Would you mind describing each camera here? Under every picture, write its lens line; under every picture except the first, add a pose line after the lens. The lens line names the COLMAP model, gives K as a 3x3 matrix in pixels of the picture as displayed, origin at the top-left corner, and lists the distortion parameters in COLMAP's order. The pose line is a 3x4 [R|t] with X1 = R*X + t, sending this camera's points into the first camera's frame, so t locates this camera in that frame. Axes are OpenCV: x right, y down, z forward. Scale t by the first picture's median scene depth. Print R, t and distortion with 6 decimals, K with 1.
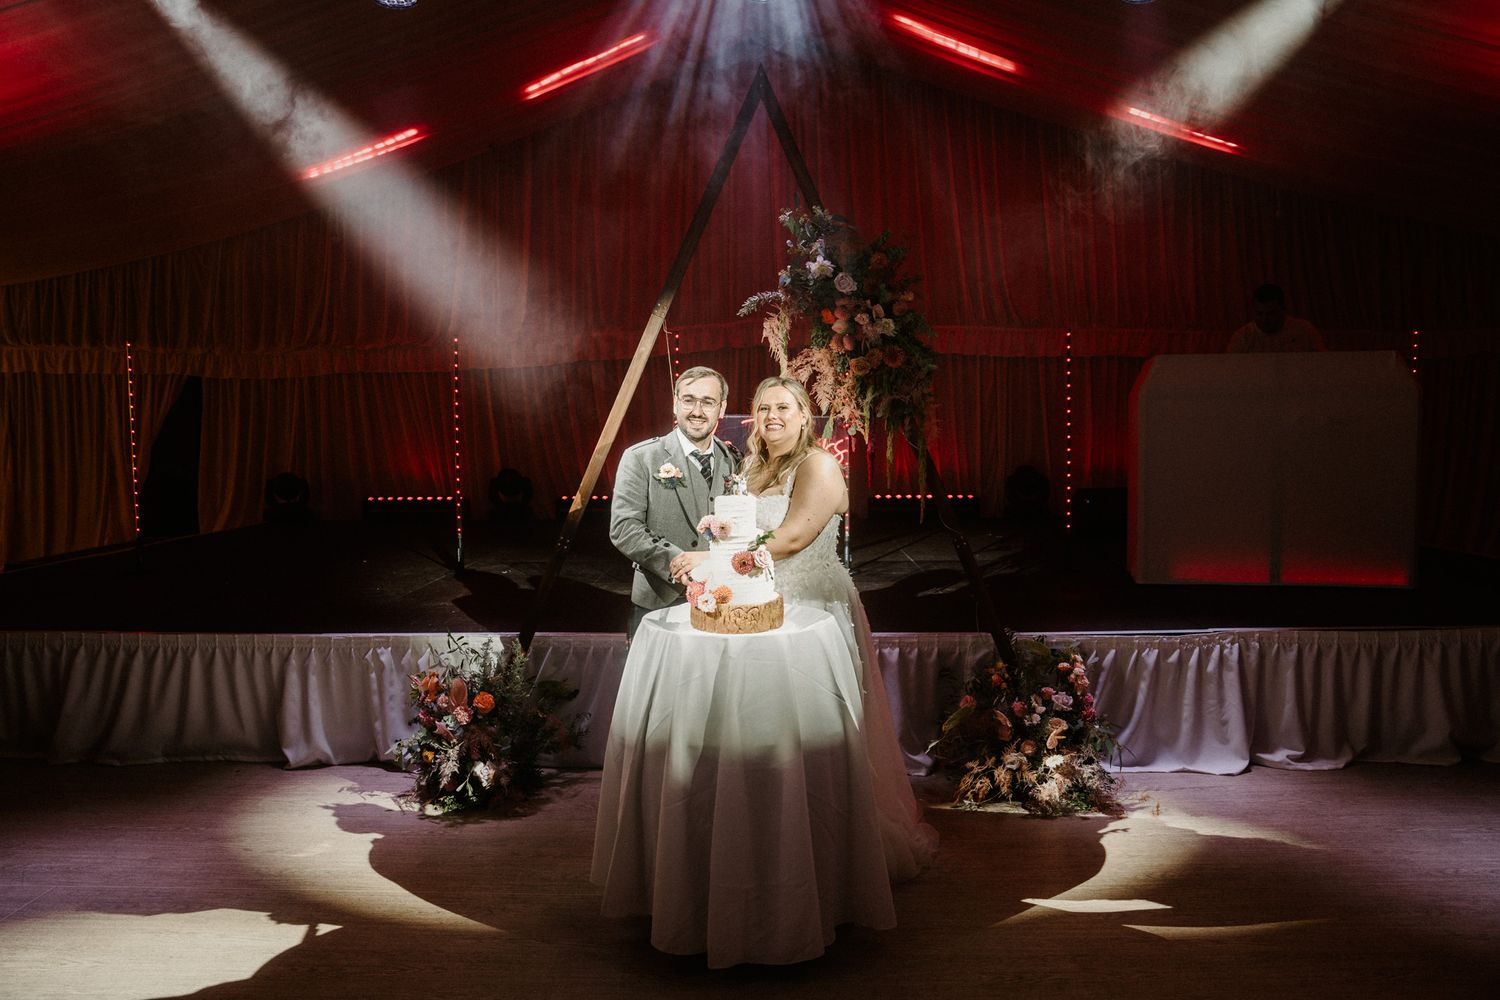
lens RADIAL K [[1130.0, 0, 750.0], [0, 1130.0, 500.0], [0, 0, 1]] dist [-0.003319, -0.001889]
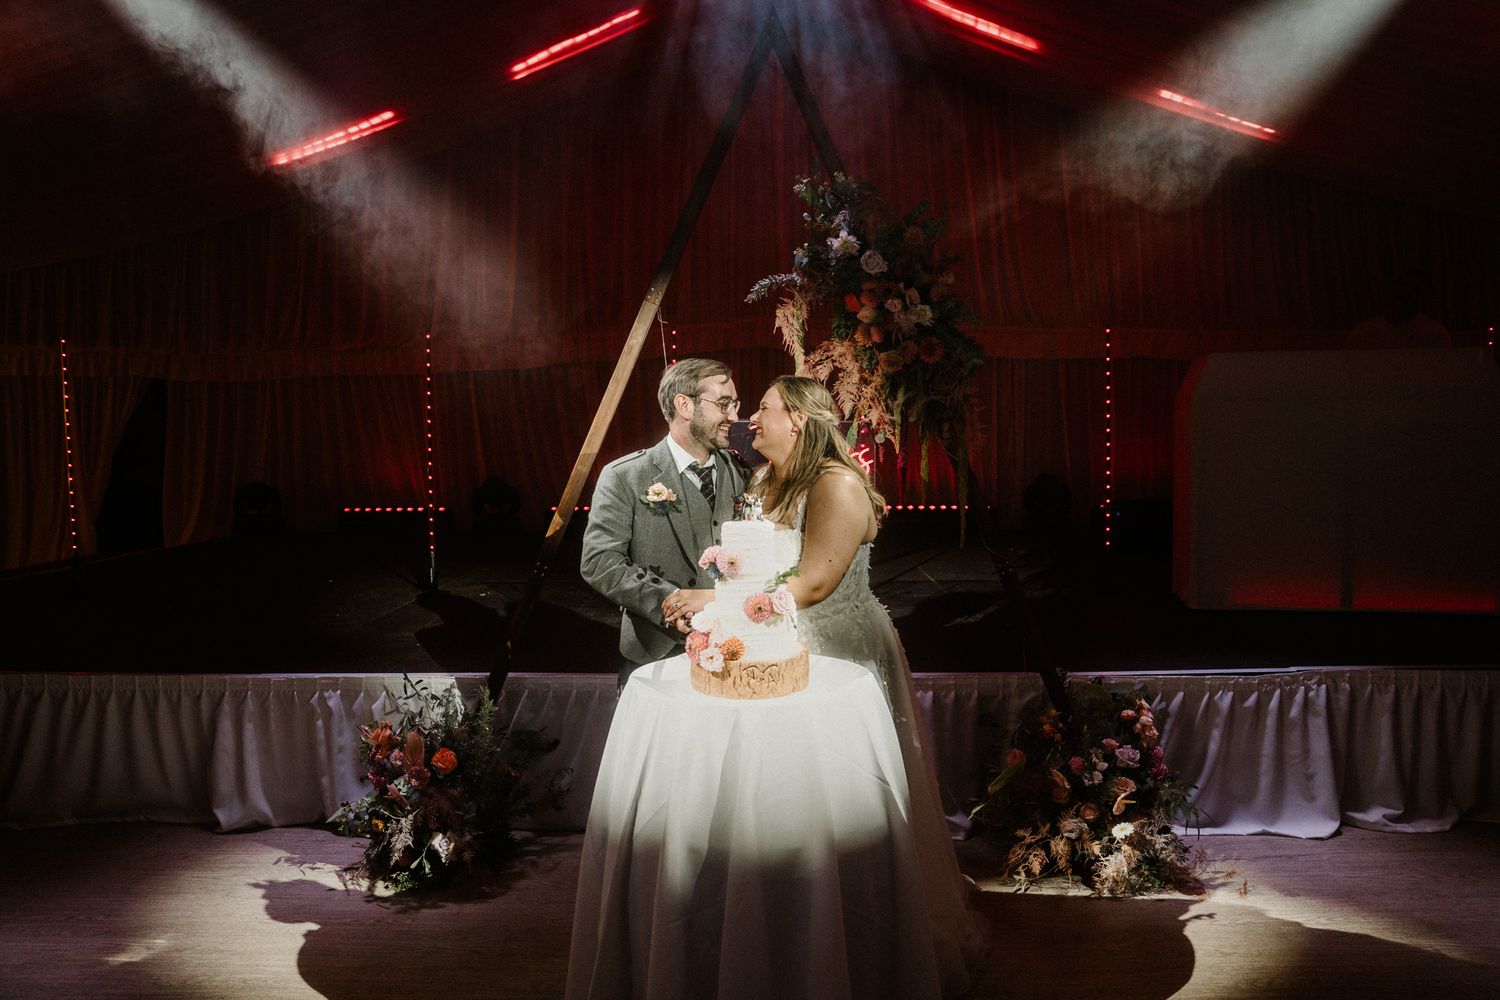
lens RADIAL K [[1024.7, 0, 750.0], [0, 1024.7, 500.0], [0, 0, 1]] dist [0.001288, 0.002324]
pose [[0.999967, -0.000274, 0.008115, -0.013600], [0.000268, 1.000000, 0.000753, -0.014982], [-0.008115, -0.000751, 0.999967, 0.227795]]
